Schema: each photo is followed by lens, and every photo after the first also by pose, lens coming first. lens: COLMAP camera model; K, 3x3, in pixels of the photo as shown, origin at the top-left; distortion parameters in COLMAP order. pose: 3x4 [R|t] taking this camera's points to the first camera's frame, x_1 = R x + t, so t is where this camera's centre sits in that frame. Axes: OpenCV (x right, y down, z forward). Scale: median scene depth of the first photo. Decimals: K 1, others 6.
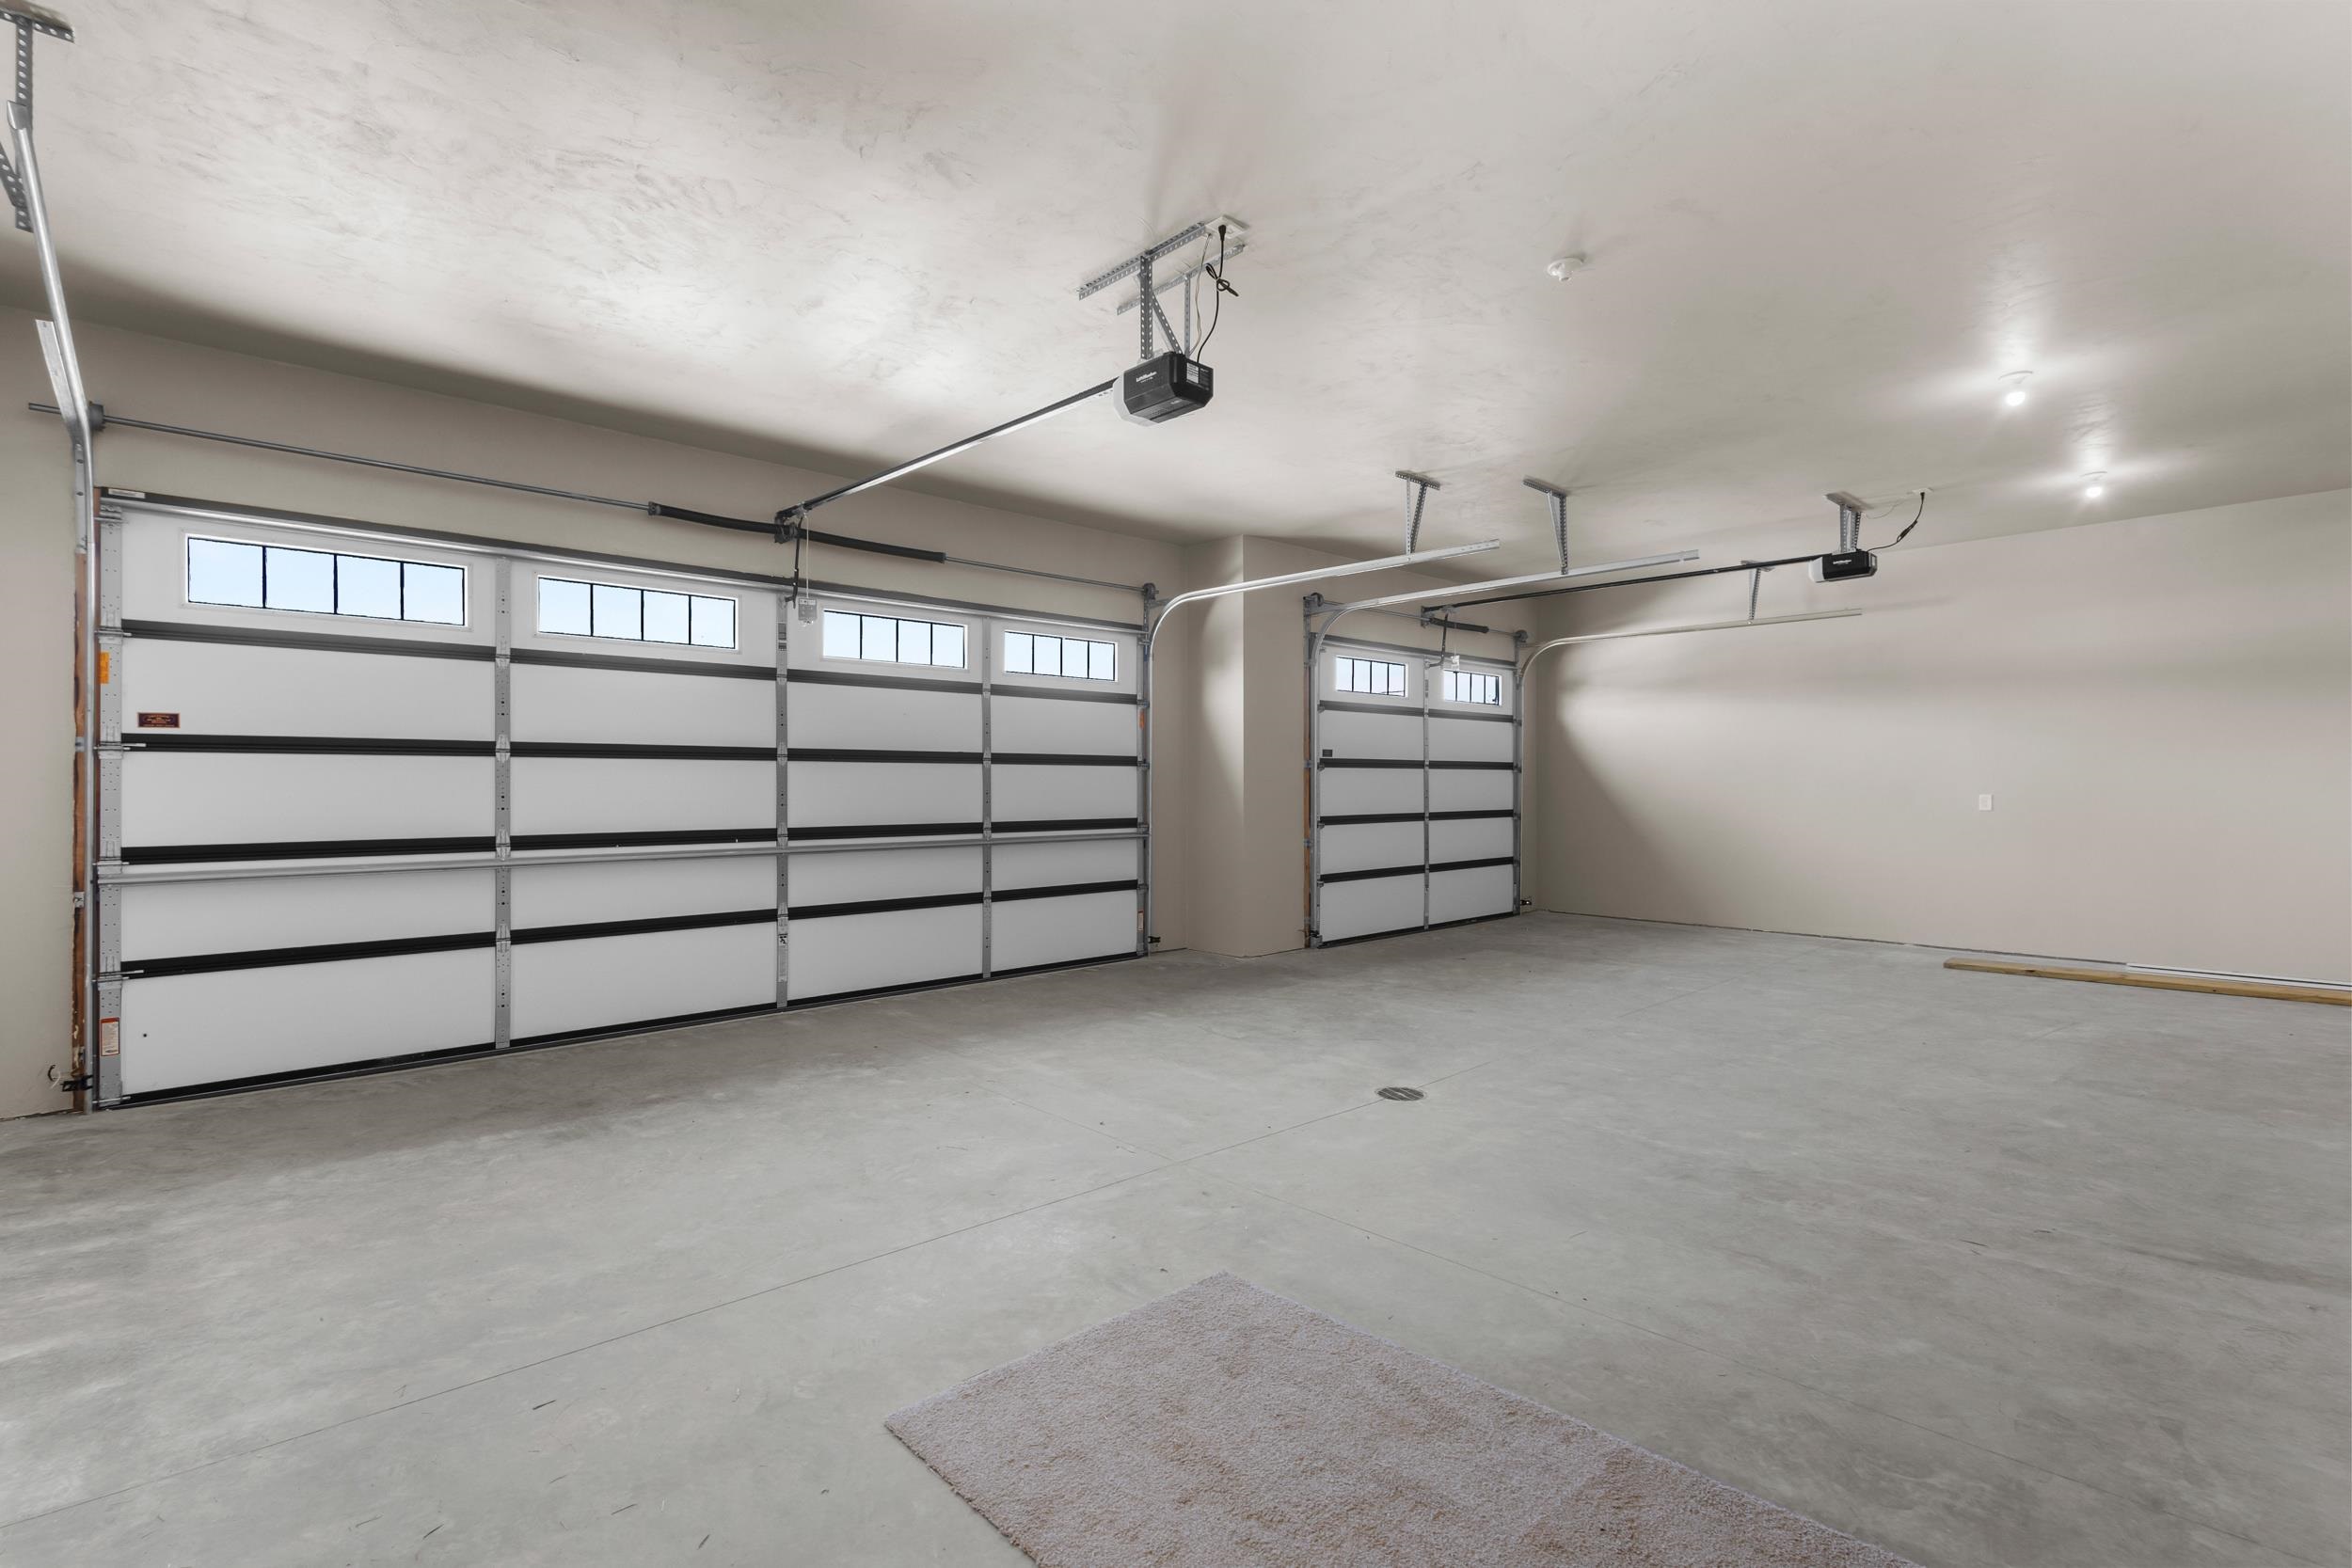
lens RADIAL K [[1094.8, 0, 1176.0], [0, 1094.8, 784.0], [0, 0, 1]] dist [0.011283, 0.000208]
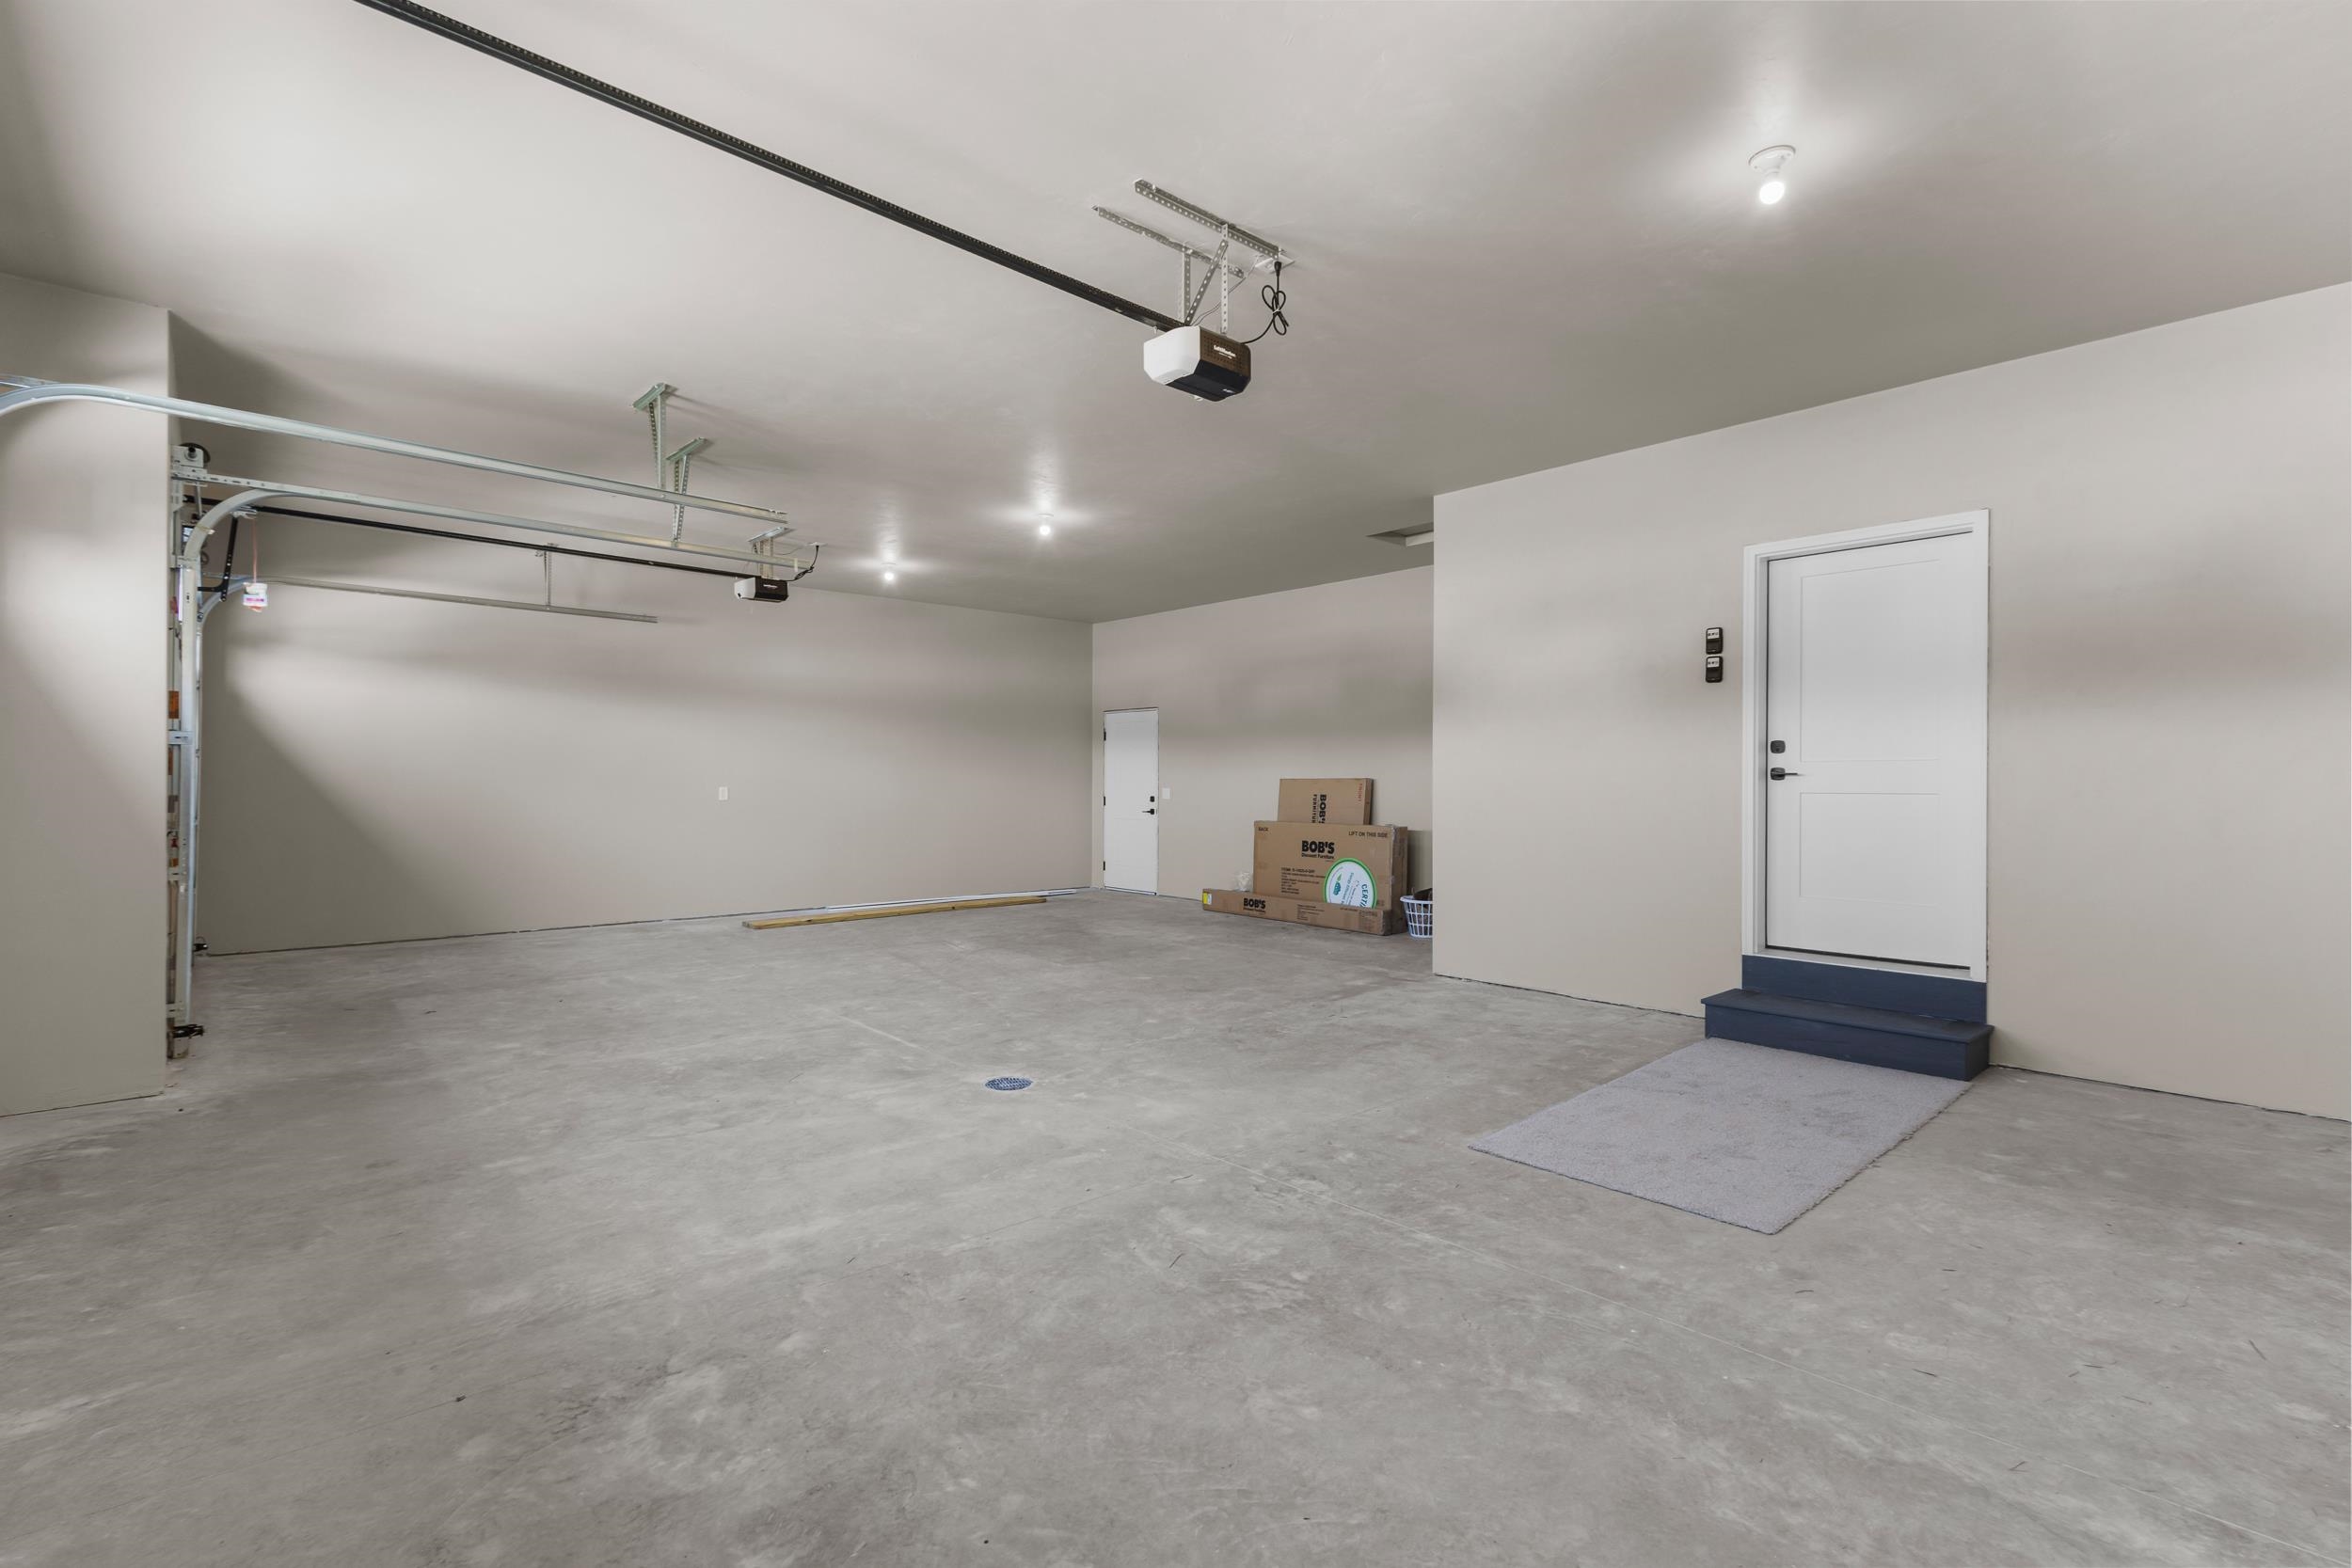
lens RADIAL K [[1086.1, 0, 1170.4], [0, 1086.1, 781.2], [0, 0, 1]] dist [0.003578, 0.000009]
pose [[0.007413, 0.002717, 0.999969, -0.795288], [-0.004998, 0.999984, -0.002680, 0.006324], [-0.999960, -0.004978, 0.007426, 0.845375]]
